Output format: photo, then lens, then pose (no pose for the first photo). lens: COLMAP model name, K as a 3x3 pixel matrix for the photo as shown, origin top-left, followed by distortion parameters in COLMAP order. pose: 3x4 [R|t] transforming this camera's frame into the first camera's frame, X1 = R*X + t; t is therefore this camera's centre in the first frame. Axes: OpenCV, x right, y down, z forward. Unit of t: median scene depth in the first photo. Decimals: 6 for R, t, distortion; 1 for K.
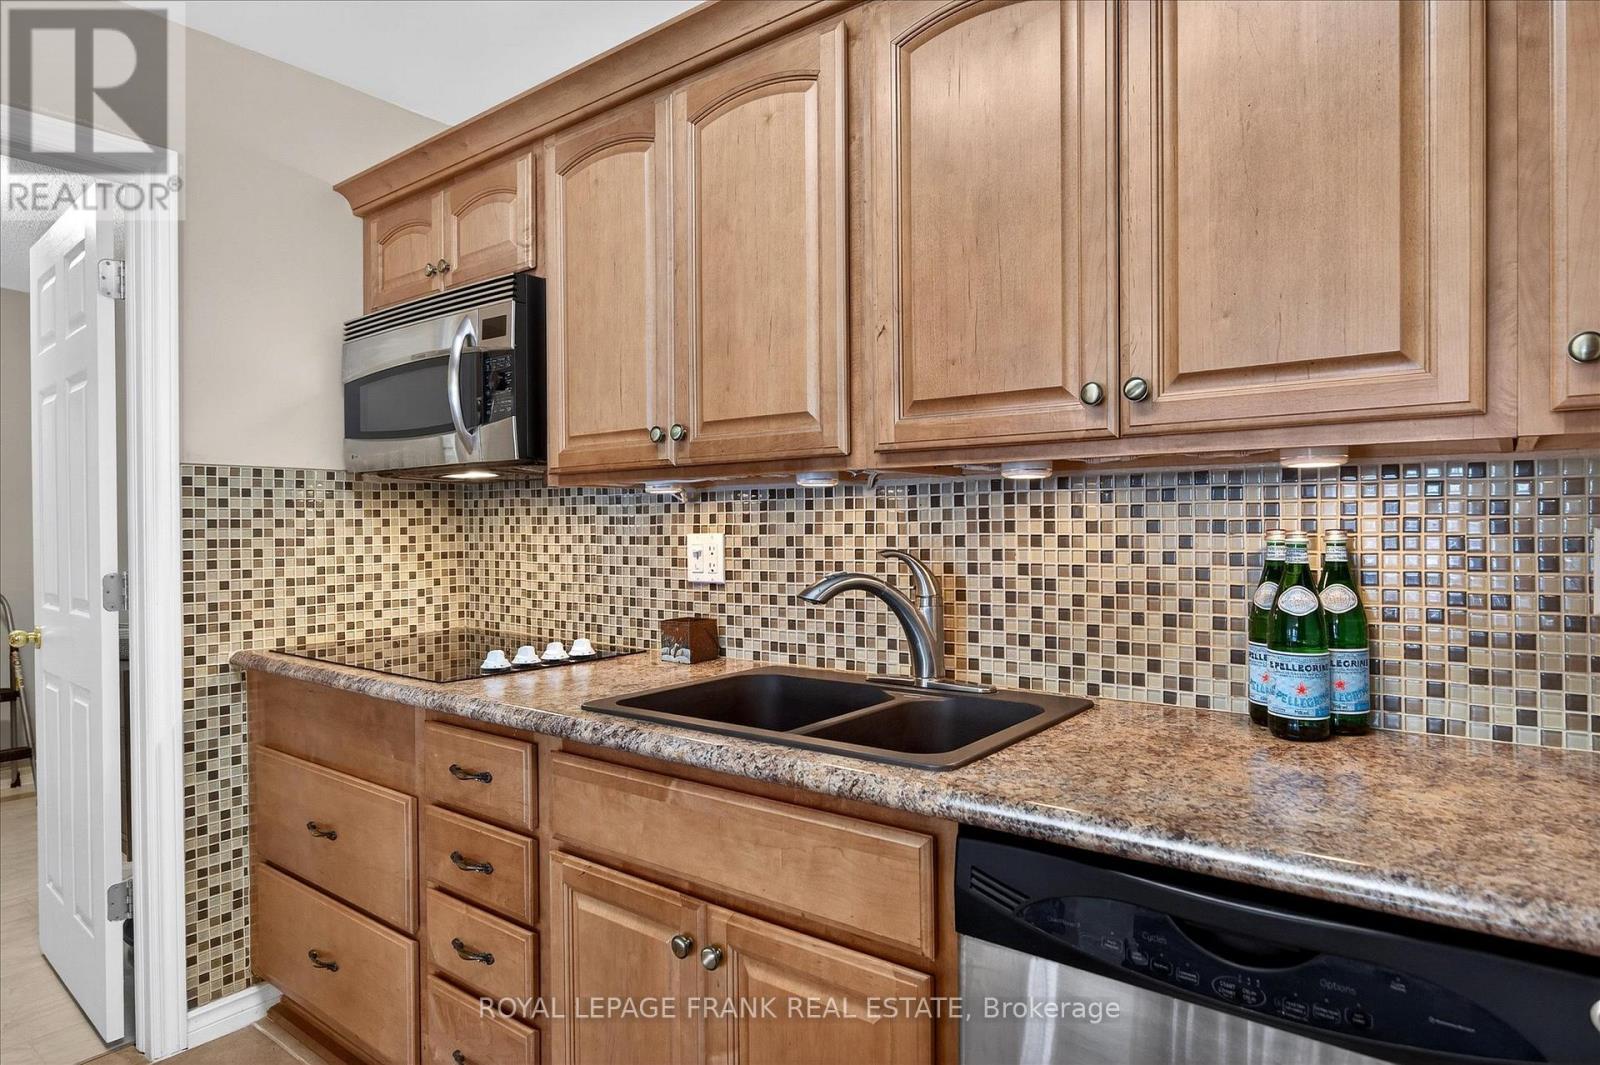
lens RADIAL K [[911.3, 0, 797.6], [0, 911.3, 528.2], [0, 0, 1]] dist [-0.002105, 0.000982]
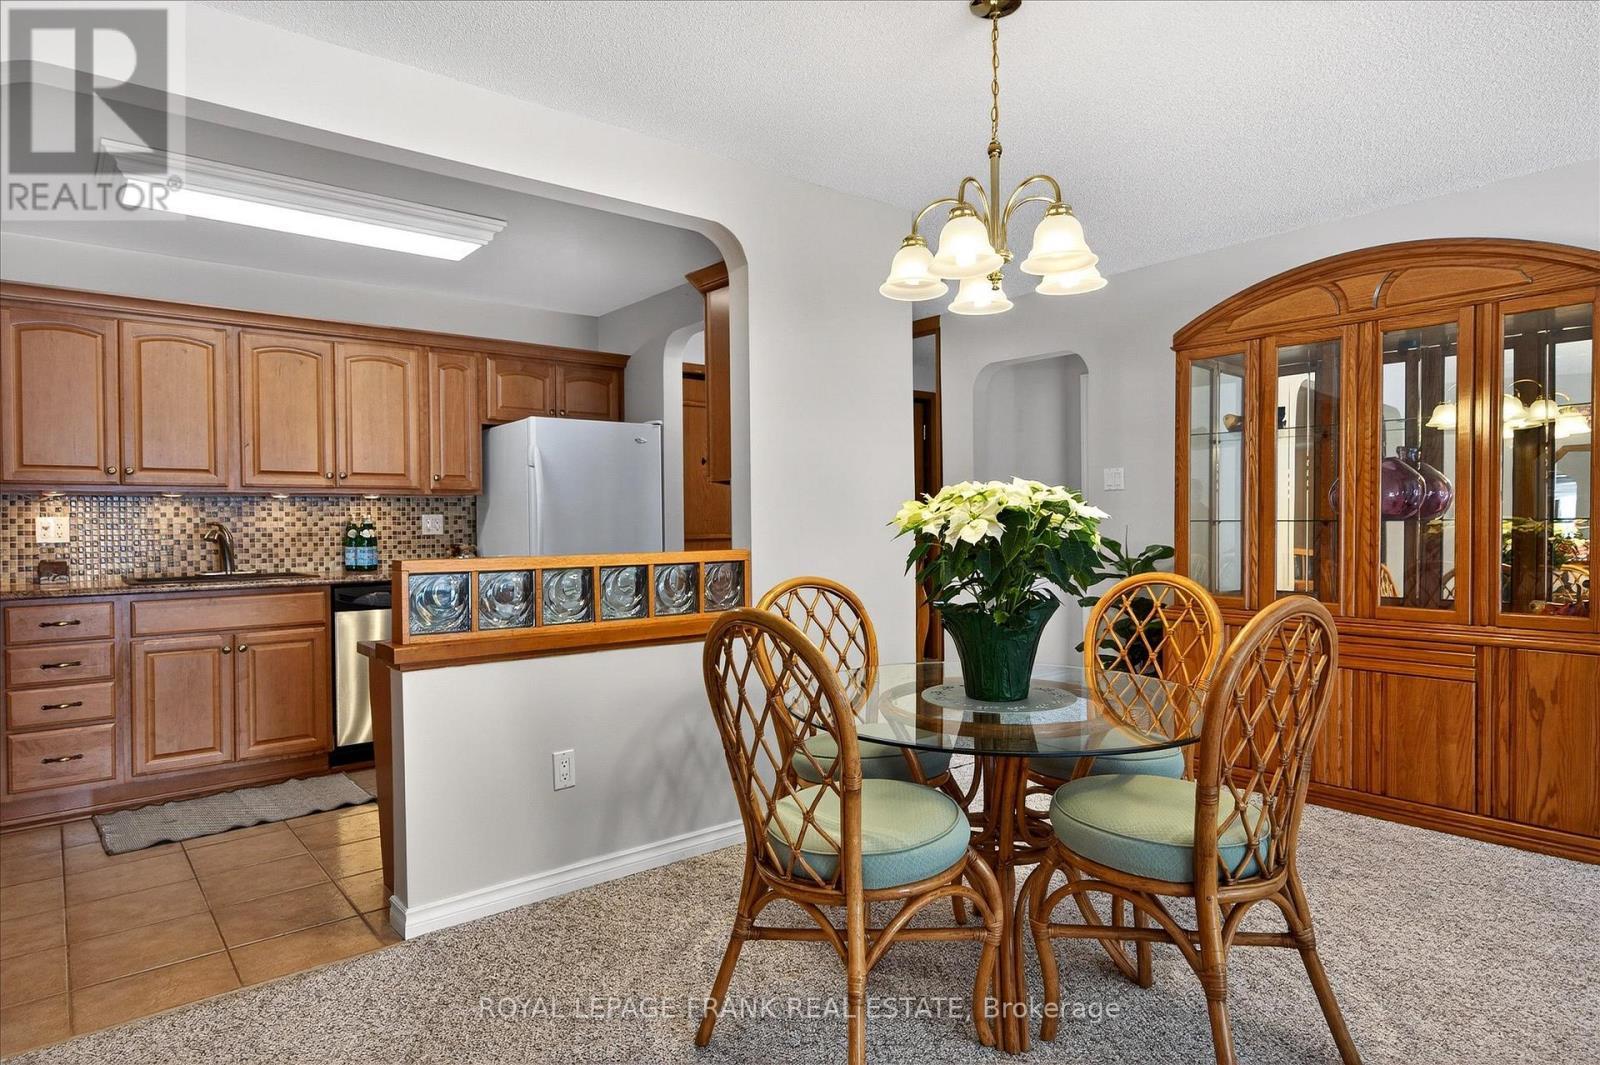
lens RADIAL K [[945.3, 0, 803.2], [0, 945.3, 526.7], [0, 0, 1]] dist [0.020914, -0.001427]
pose [[0.237856, 0.003289, 0.971295, -2.145161], [0.014344, 0.999873, -0.006898, 0.079828], [-0.971194, 0.015573, 0.237779, -1.267695]]
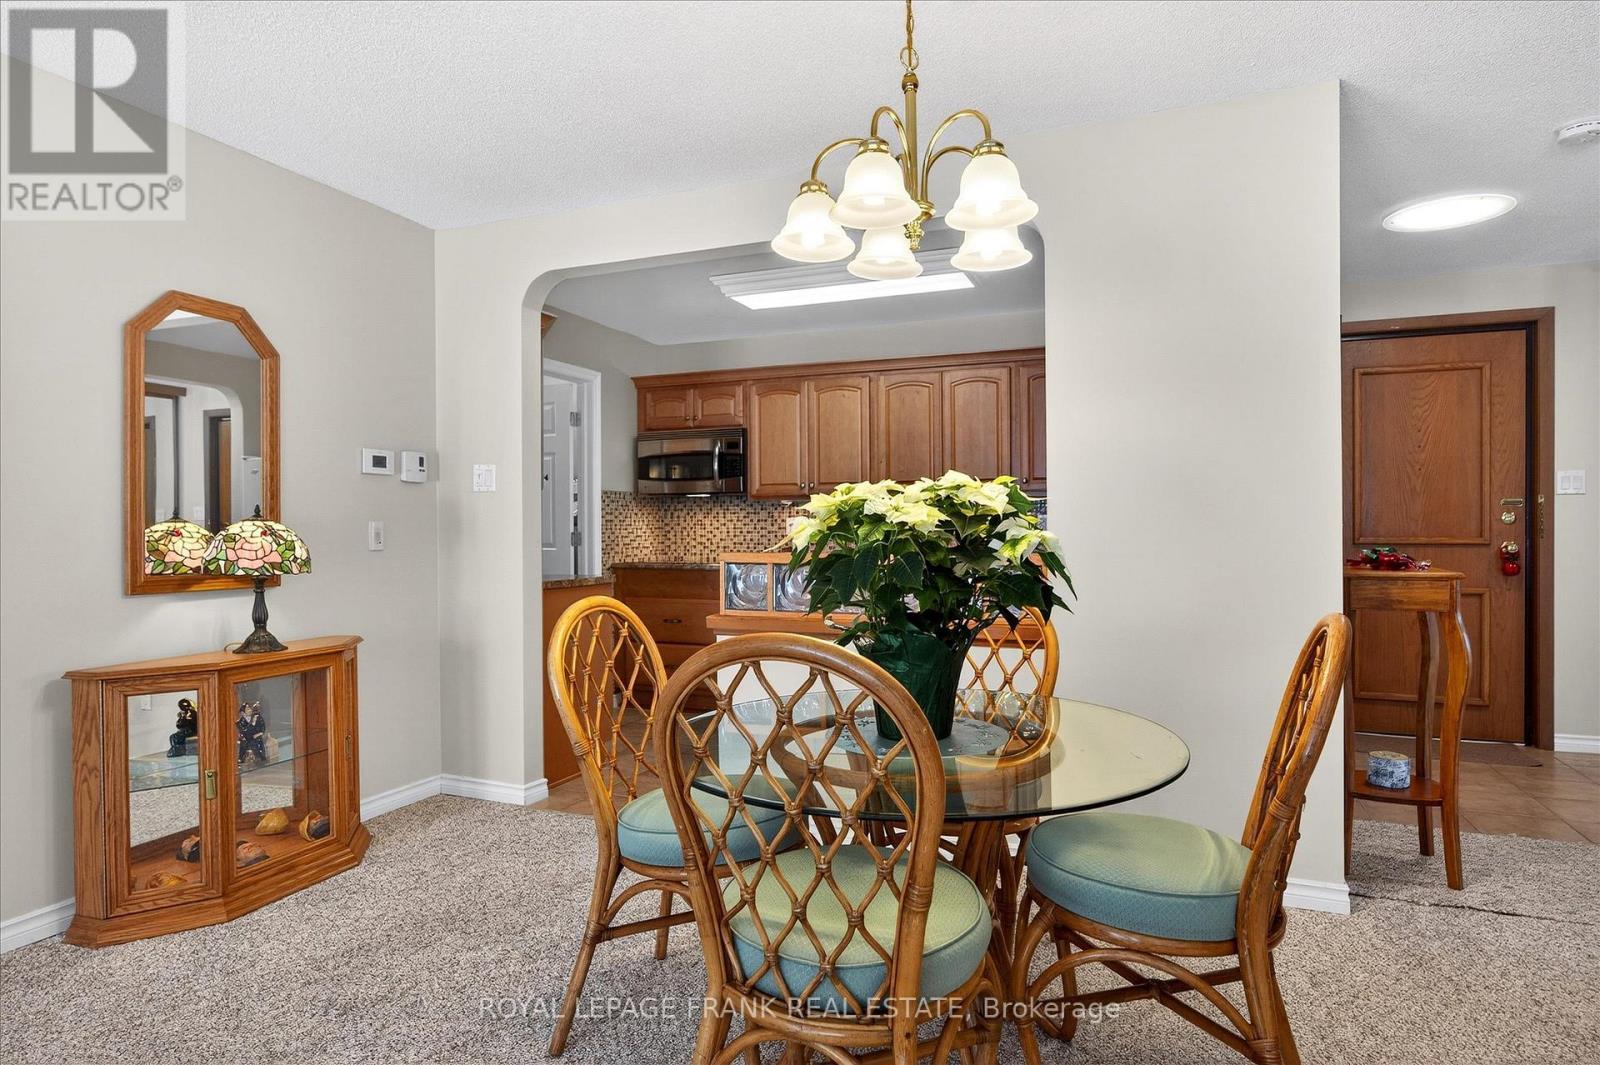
lens RADIAL K [[945.3, 0, 803.2], [0, 945.3, 526.7], [0, 0, 1]] dist [0.020914, -0.001427]
pose [[0.959433, 0.003545, 0.281916, -1.165514], [-0.001446, 0.999970, -0.007652, 0.072408], [-0.281934, 0.006934, 0.959409, -2.350599]]
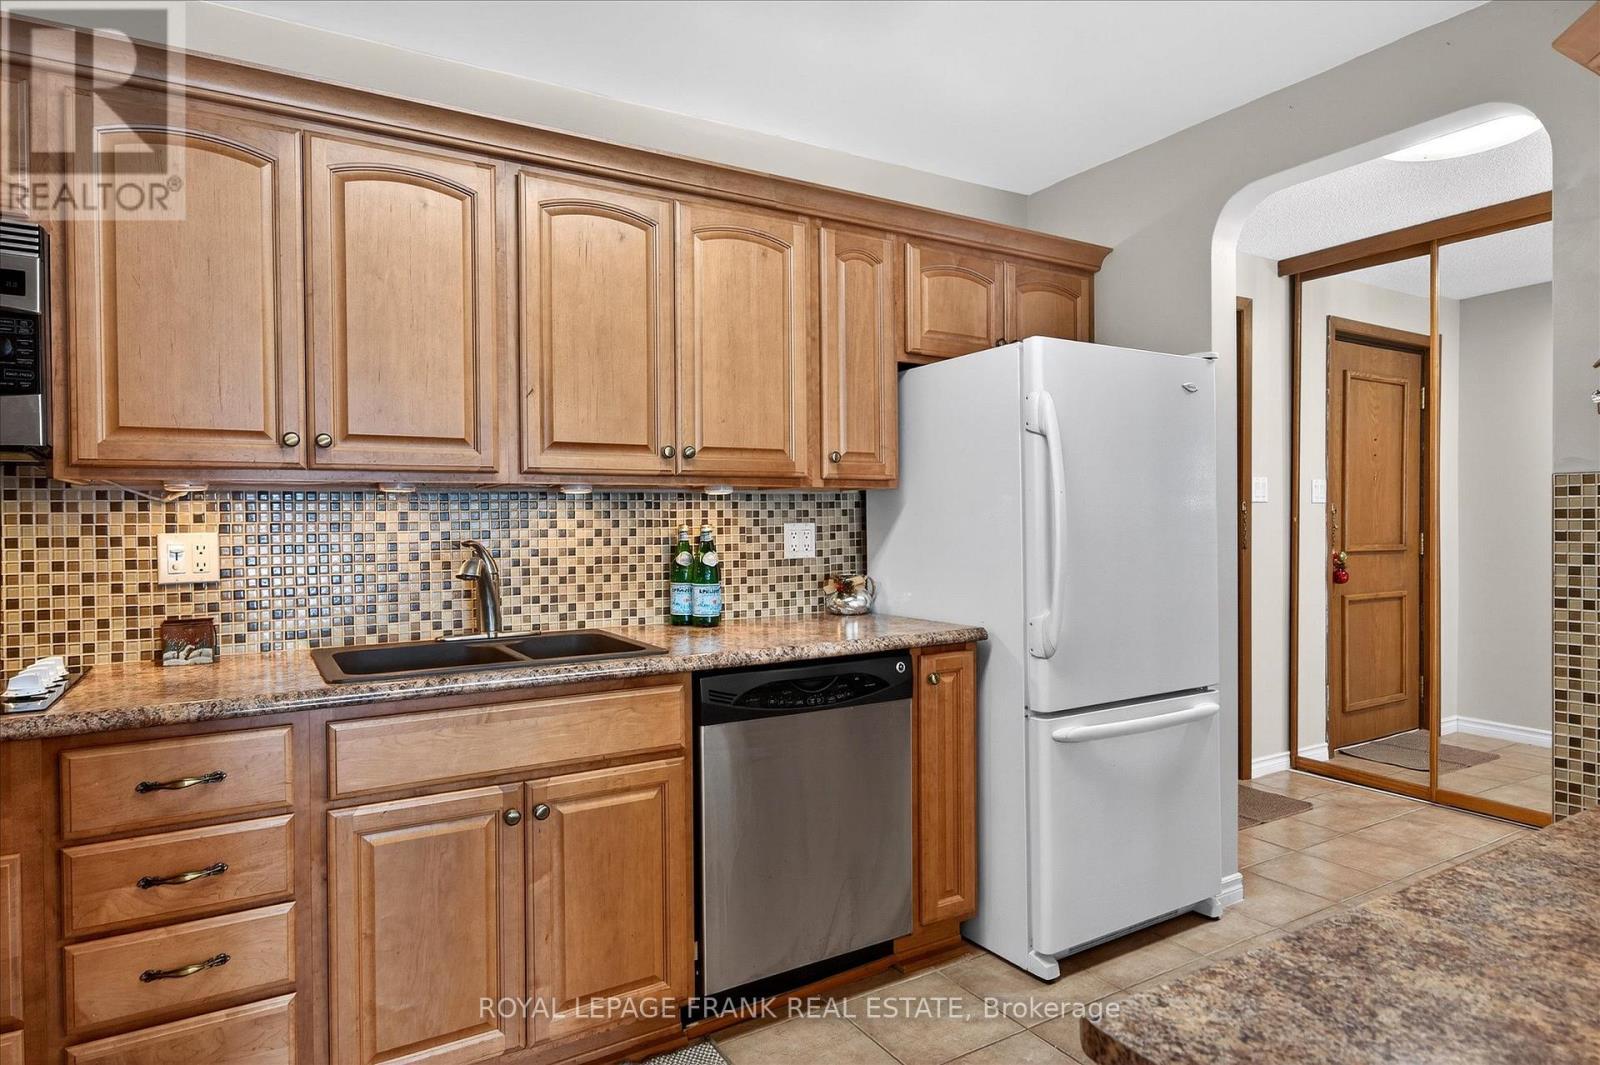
lens RADIAL K [[916.7, 0, 799.0], [0, 916.7, 531.3], [0, 0, 1]] dist [0.009540, 0.000313]
pose [[0.365041, -0.006963, 0.930966, -1.011394], [0.009071, 0.999951, 0.003923, 0.007978], [-0.930947, 0.007012, 0.365086, 0.042271]]
